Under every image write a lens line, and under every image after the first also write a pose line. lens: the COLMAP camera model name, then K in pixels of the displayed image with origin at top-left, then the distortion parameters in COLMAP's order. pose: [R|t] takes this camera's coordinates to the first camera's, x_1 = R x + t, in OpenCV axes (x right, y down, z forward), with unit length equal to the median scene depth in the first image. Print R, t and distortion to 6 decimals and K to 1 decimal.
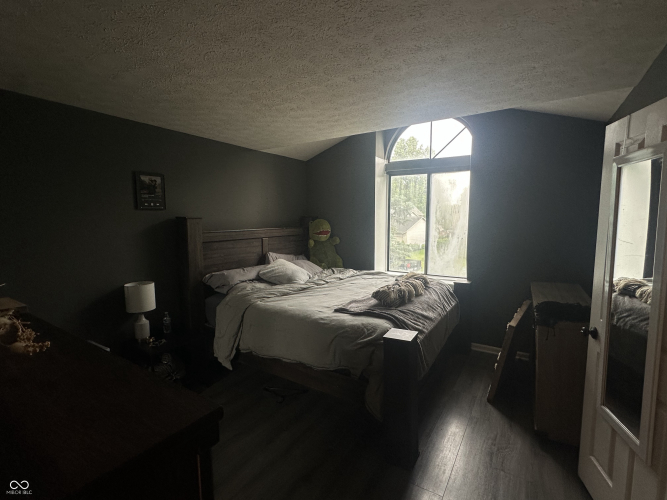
lens RADIAL K [[309.5, 0, 333.2], [0, 309.5, 248.4], [0, 0, 1]] dist [0.000037, 0.001135]
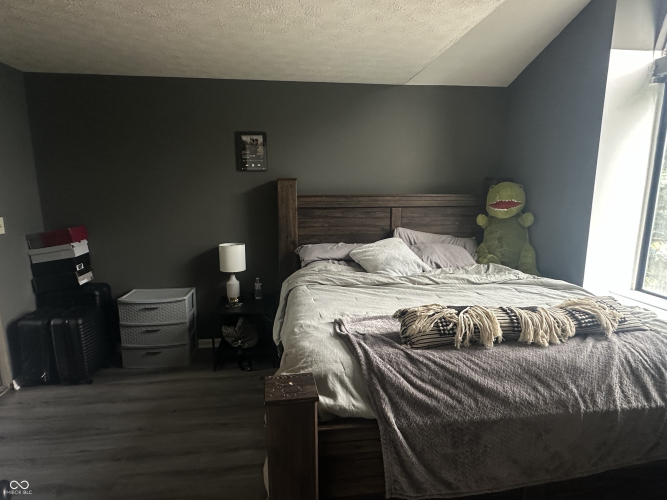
lens RADIAL K [[375.3, 0, 333.3], [0, 375.3, 252.1], [0, 0, 1]] dist [-0.000190, 0.000109]
pose [[0.646168, 0.138031, -0.750609, 0.462626], [-0.077173, 0.990285, 0.115670, -0.026444], [0.759283, -0.016816, 0.650543, 0.394153]]
